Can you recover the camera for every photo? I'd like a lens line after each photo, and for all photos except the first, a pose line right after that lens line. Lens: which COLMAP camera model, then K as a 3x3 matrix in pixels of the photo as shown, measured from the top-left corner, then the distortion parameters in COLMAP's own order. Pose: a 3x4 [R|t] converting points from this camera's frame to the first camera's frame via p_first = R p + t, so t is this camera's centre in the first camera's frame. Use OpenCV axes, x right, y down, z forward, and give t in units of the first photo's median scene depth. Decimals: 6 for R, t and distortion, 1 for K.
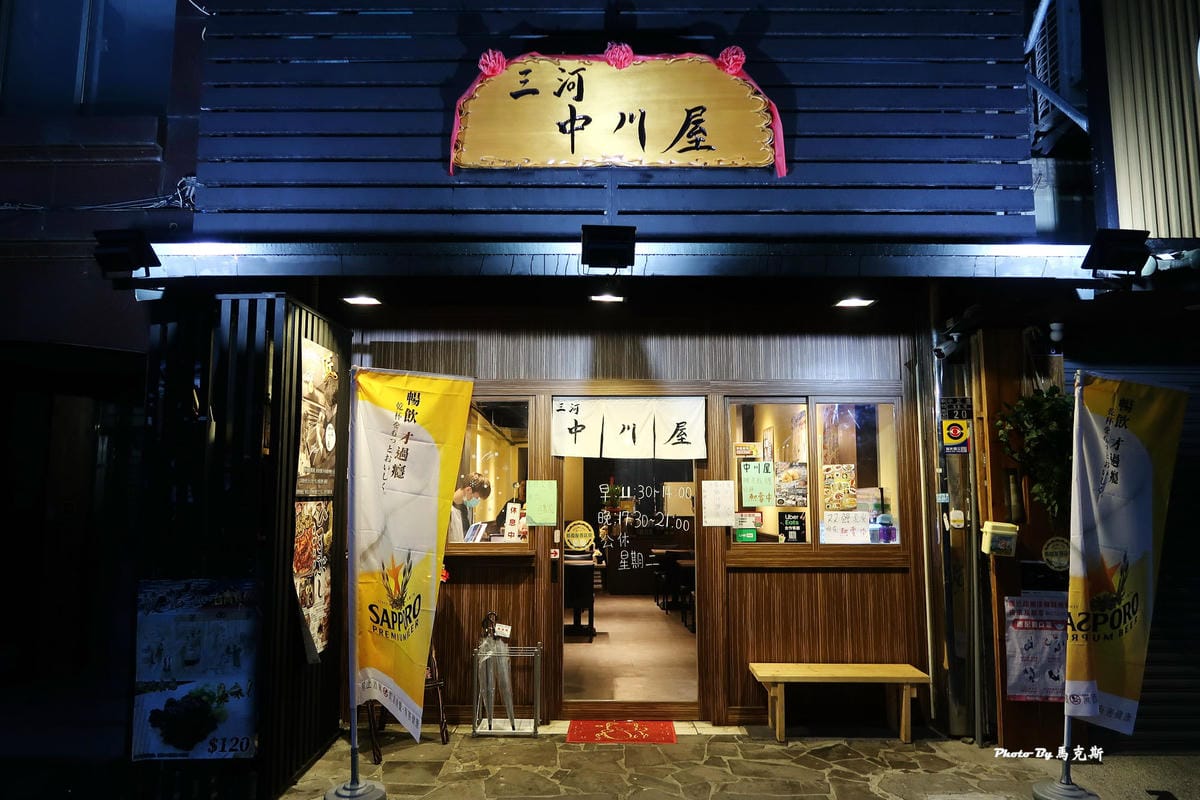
lens RADIAL K [[796.6, 0, 595.3], [0, 796.6, 403.4], [0, 0, 1]] dist [-0.017899, 0.005835]
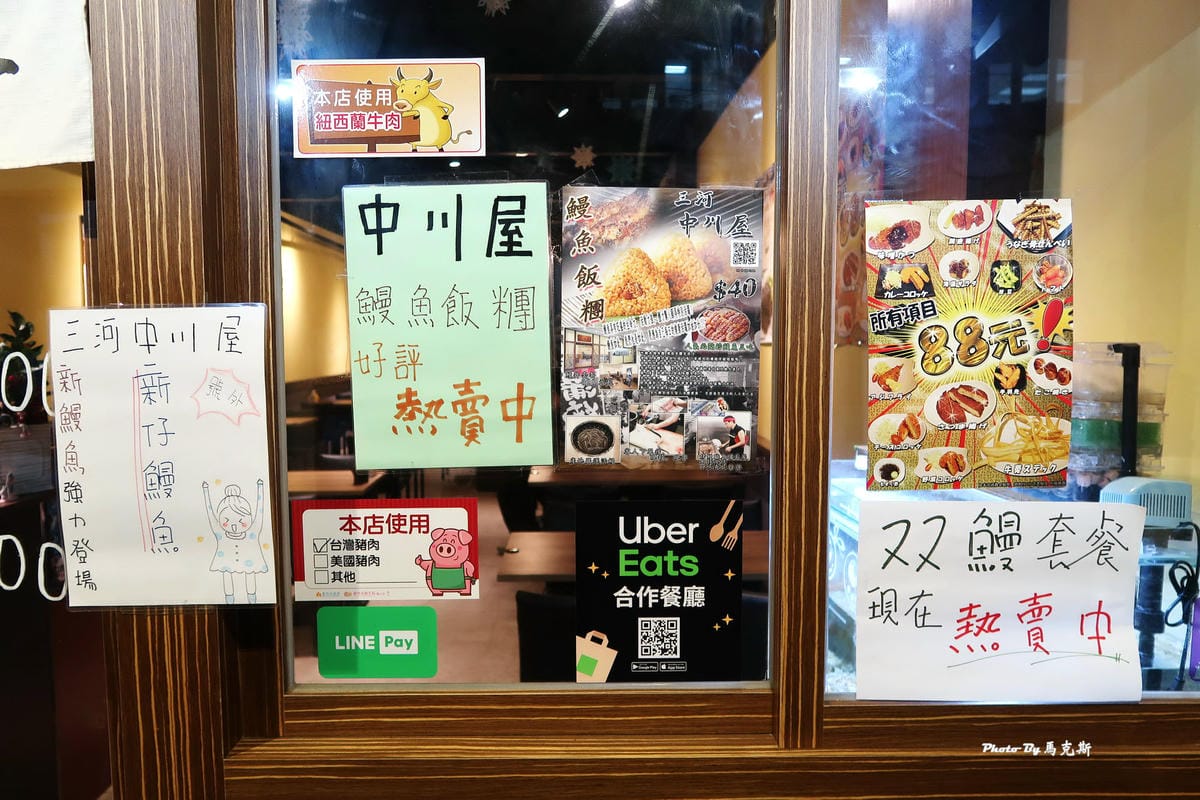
lens RADIAL K [[796.6, 0, 603.4], [0, 796.6, 403.2], [0, 0, 1]] dist [-0.017899, 0.005835]
pose [[0.999759, -0.005667, 0.021188, 0.232813], [0.001348, 0.980086, 0.198567, 0.085148], [-0.021891, -0.198490, 0.979858, 0.847624]]
